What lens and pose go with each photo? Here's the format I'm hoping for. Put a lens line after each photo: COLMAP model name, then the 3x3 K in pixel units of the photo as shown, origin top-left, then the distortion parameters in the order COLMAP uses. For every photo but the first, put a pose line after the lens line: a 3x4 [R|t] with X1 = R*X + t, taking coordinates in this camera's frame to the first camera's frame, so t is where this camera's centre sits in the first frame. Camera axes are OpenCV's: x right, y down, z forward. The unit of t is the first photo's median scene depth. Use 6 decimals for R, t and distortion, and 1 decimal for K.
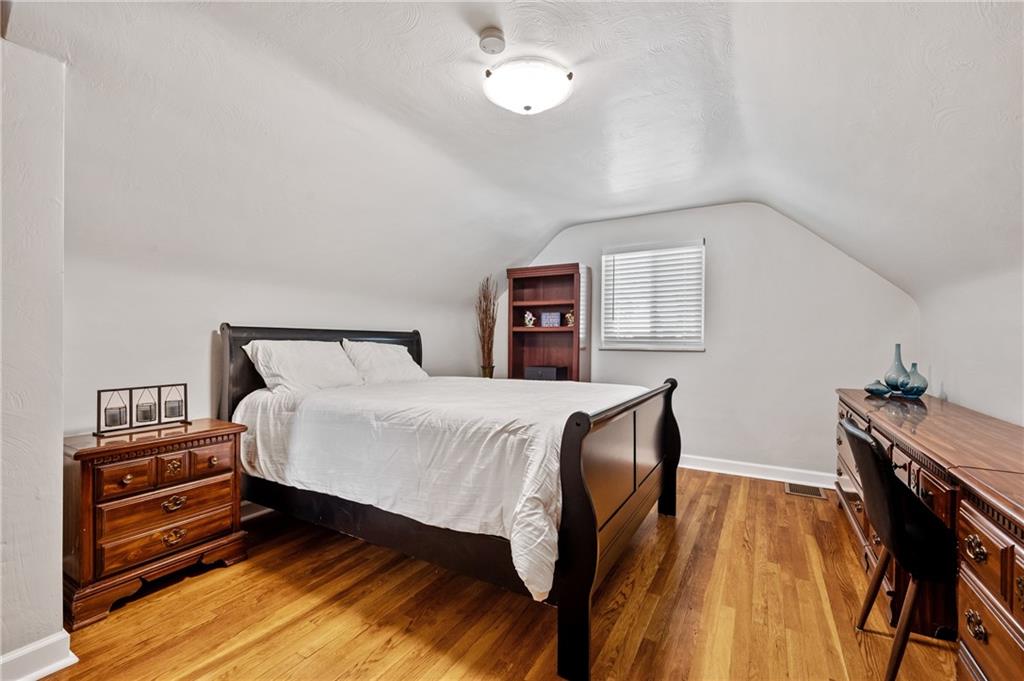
lens RADIAL K [[440.7, 0, 510.7], [0, 440.7, 341.8], [0, 0, 1]] dist [0.001391, -0.001022]
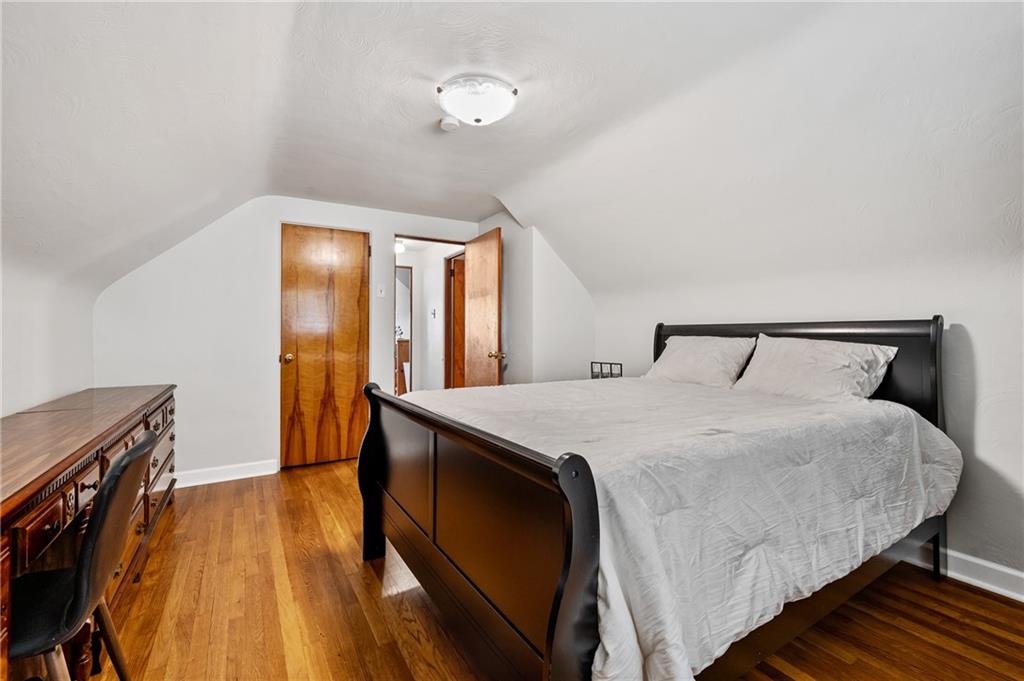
lens RADIAL K [[440.7, 0, 512.2], [0, 440.7, 336.6], [0, 0, 1]] dist [0.001391, -0.001022]
pose [[-0.475122, -0.001142, -0.879919, 0.916293], [-0.000754, 0.999999, -0.000890, -0.000870], [0.879919, 0.000241, -0.475123, 1.560045]]
